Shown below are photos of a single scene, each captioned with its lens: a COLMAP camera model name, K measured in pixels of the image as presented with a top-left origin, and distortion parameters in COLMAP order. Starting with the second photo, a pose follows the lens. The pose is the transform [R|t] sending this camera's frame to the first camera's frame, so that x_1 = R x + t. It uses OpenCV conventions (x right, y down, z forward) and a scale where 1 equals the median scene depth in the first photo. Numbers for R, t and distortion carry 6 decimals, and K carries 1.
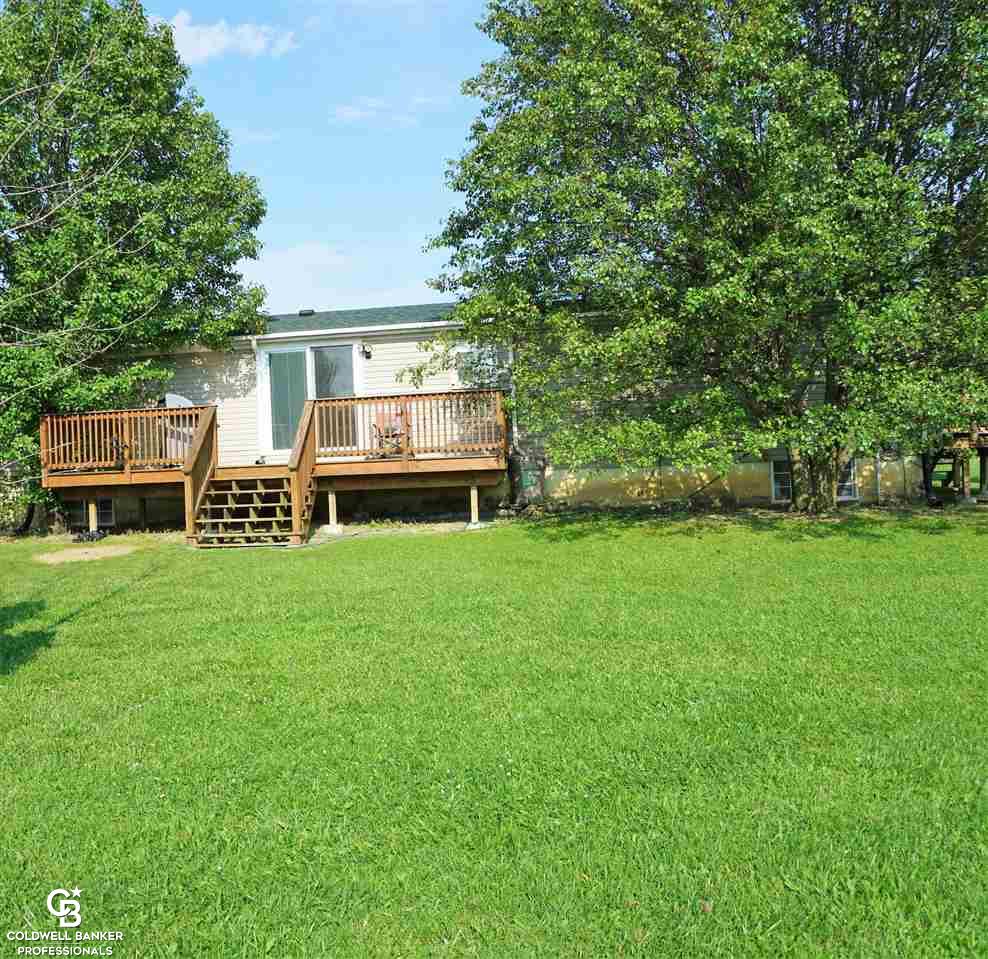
lens RADIAL K [[822.2, 0, 497.0], [0, 822.2, 476.9], [0, 0, 1]] dist [0.005158, 0.007062]
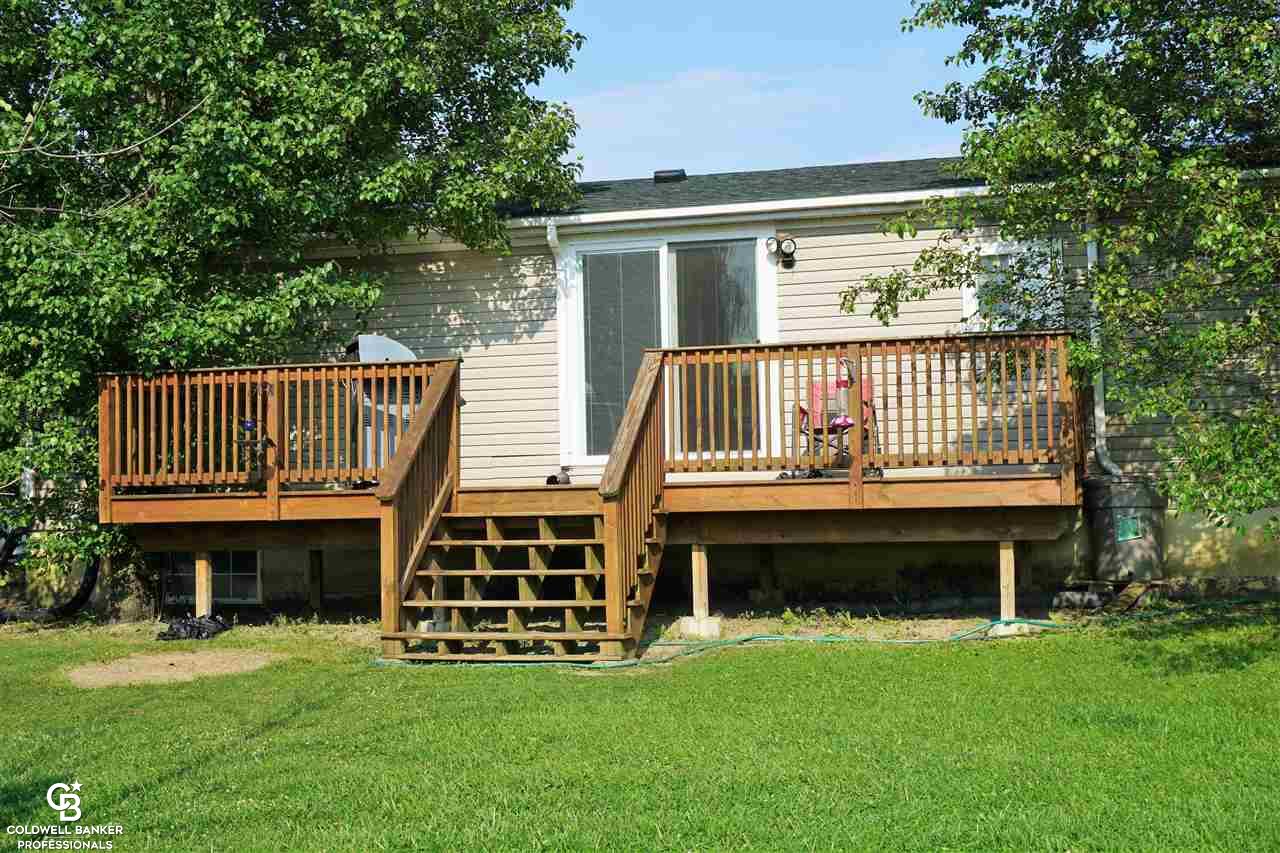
lens RADIAL K [[2354.4, 0, 640.2], [0, 2354.4, 436.6], [0, 0, 1]] dist [-0.050778, 0.000000]
pose [[0.985403, 0.016793, -0.169409, -0.007999], [-0.023692, 0.998967, -0.038784, 0.008120], [0.168582, 0.042231, 0.984782, -0.315339]]
